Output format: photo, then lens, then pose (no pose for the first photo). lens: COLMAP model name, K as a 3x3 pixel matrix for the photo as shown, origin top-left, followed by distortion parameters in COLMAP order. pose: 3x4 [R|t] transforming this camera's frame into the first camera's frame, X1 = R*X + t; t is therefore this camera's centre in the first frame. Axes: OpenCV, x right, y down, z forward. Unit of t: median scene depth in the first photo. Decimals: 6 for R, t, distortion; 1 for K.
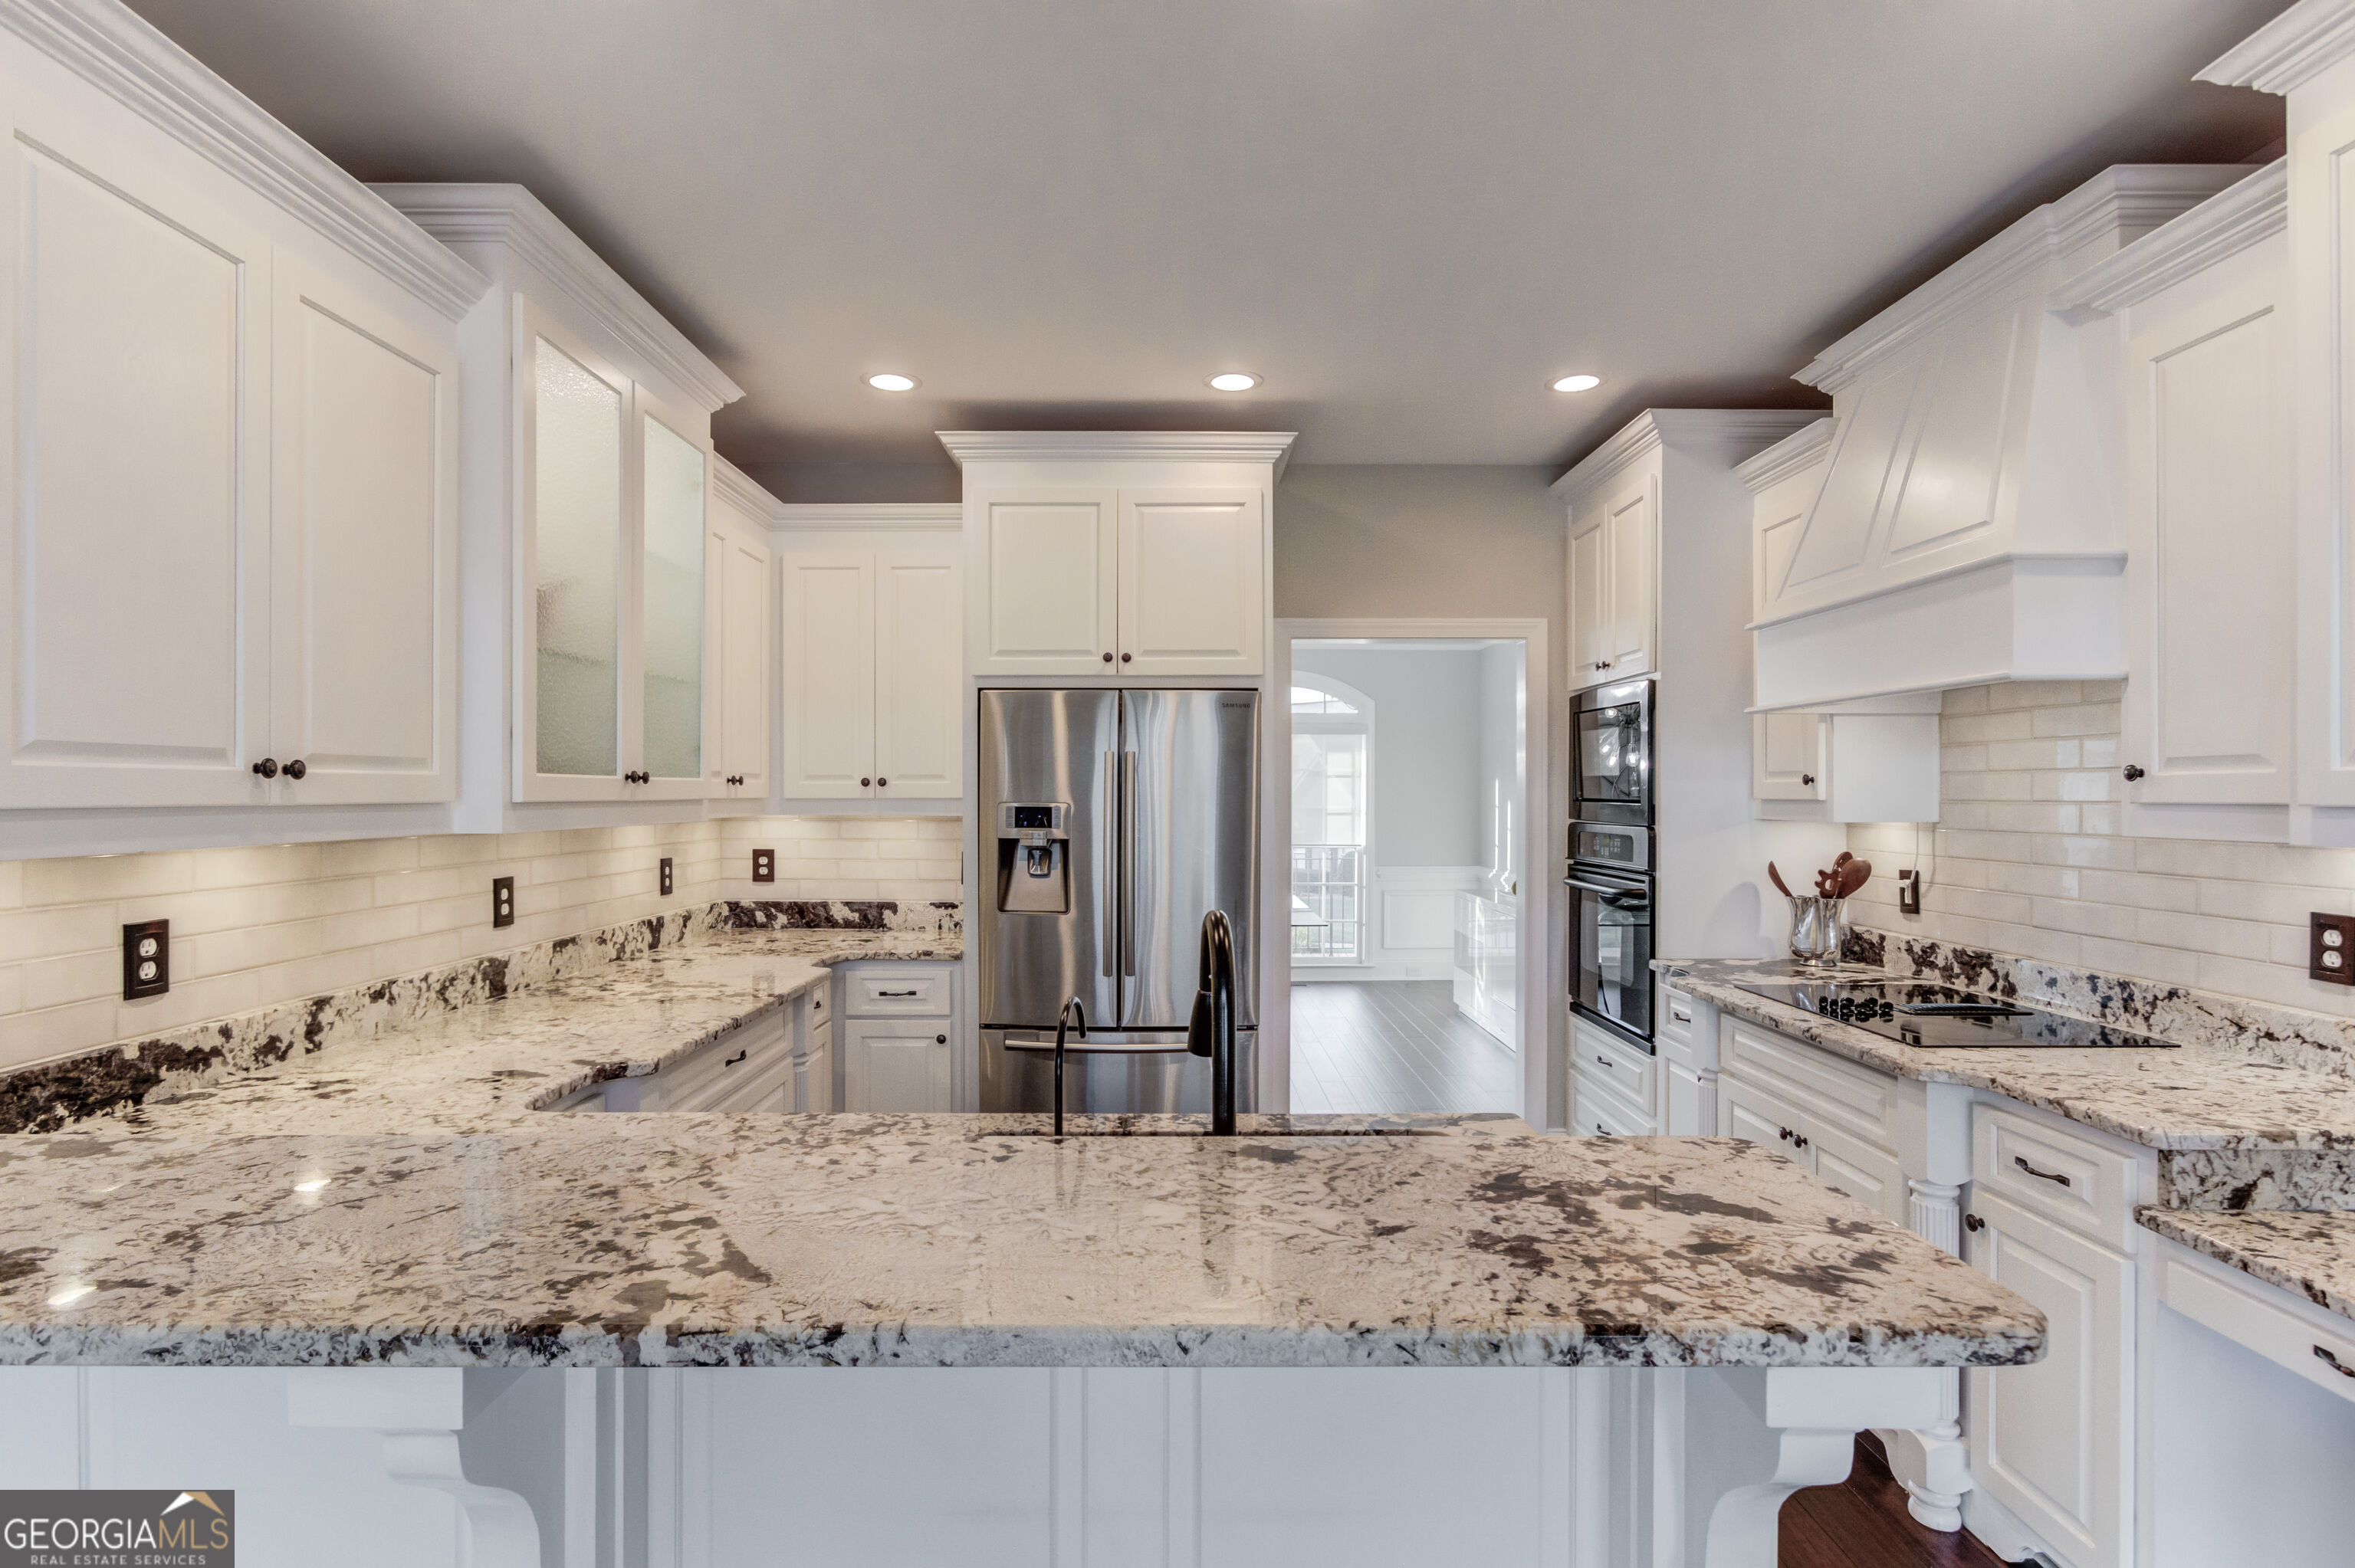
lens RADIAL K [[1185.4, 0, 1177.5], [0, 1185.4, 784.0], [0, 0, 1]] dist [-0.000746, 0.000647]
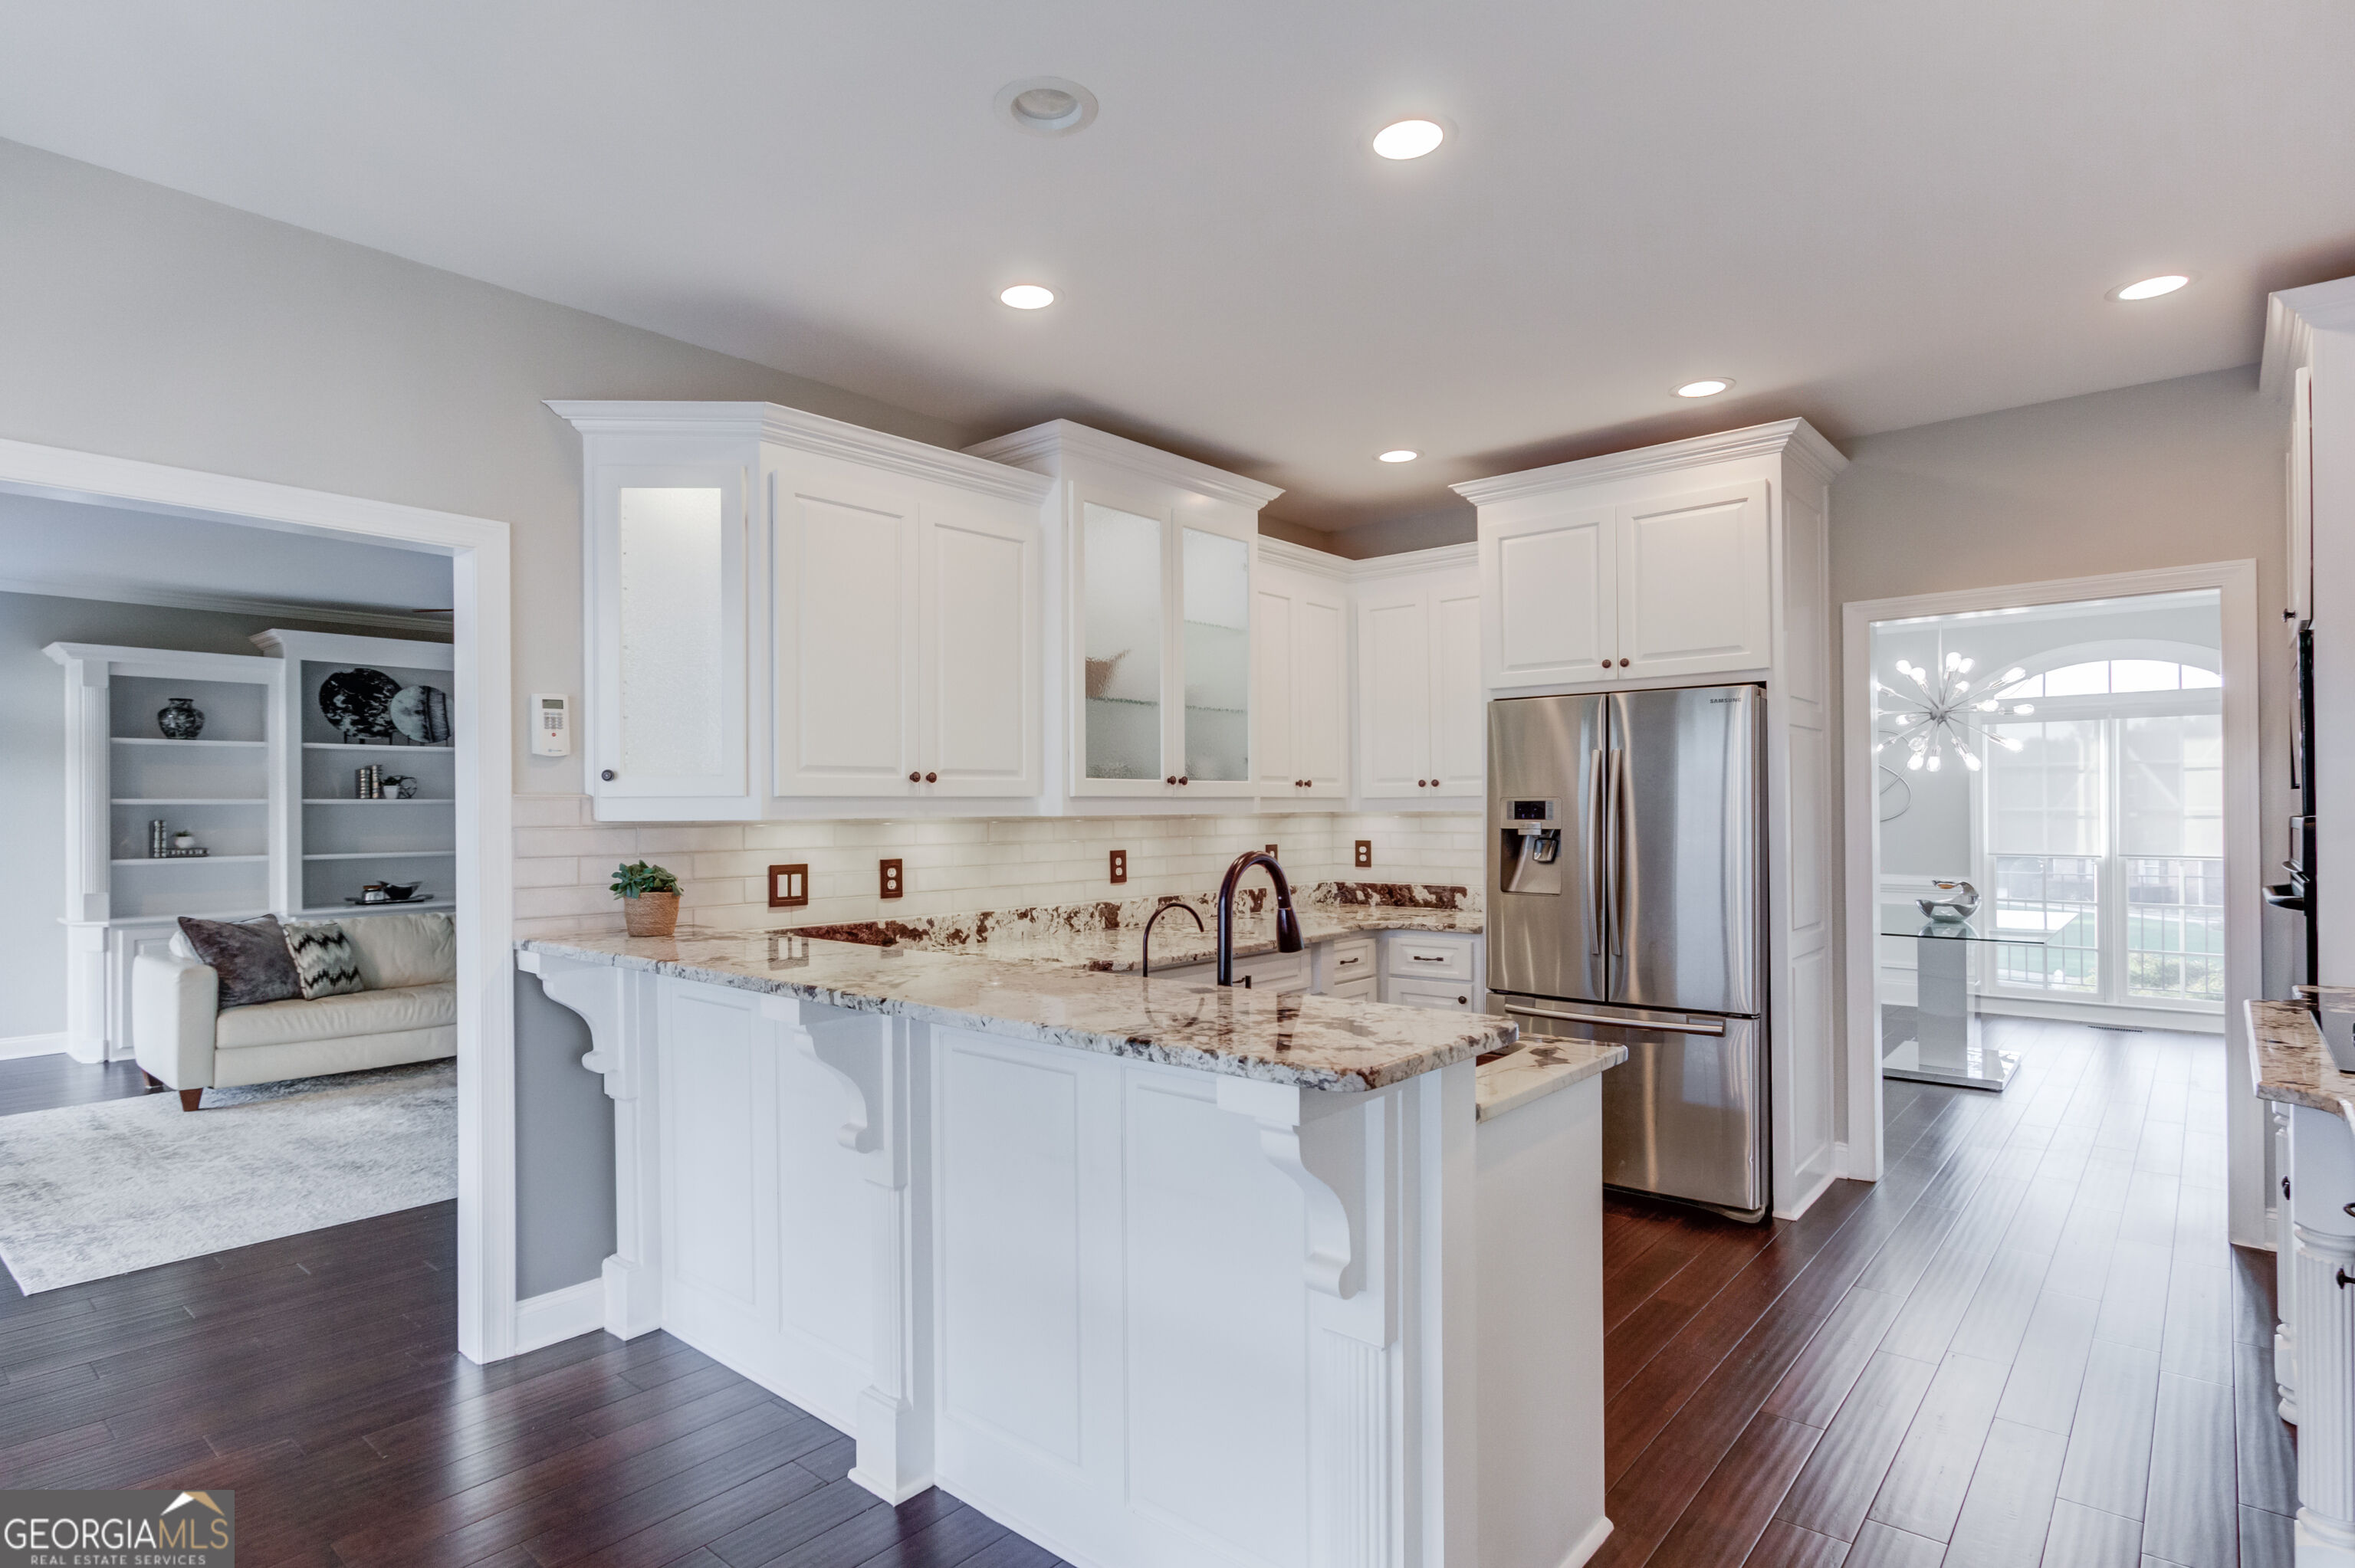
lens RADIAL K [[1225.4, 0, 1177.5], [0, 1225.4, 784.0], [0, 0, 1]] dist [-0.117052, 0.092095]
pose [[0.763568, -0.024453, -0.645264, 0.467842], [0.017252, 0.999699, -0.017469, 0.022596], [0.645497, 0.002206, 0.763760, -0.127695]]
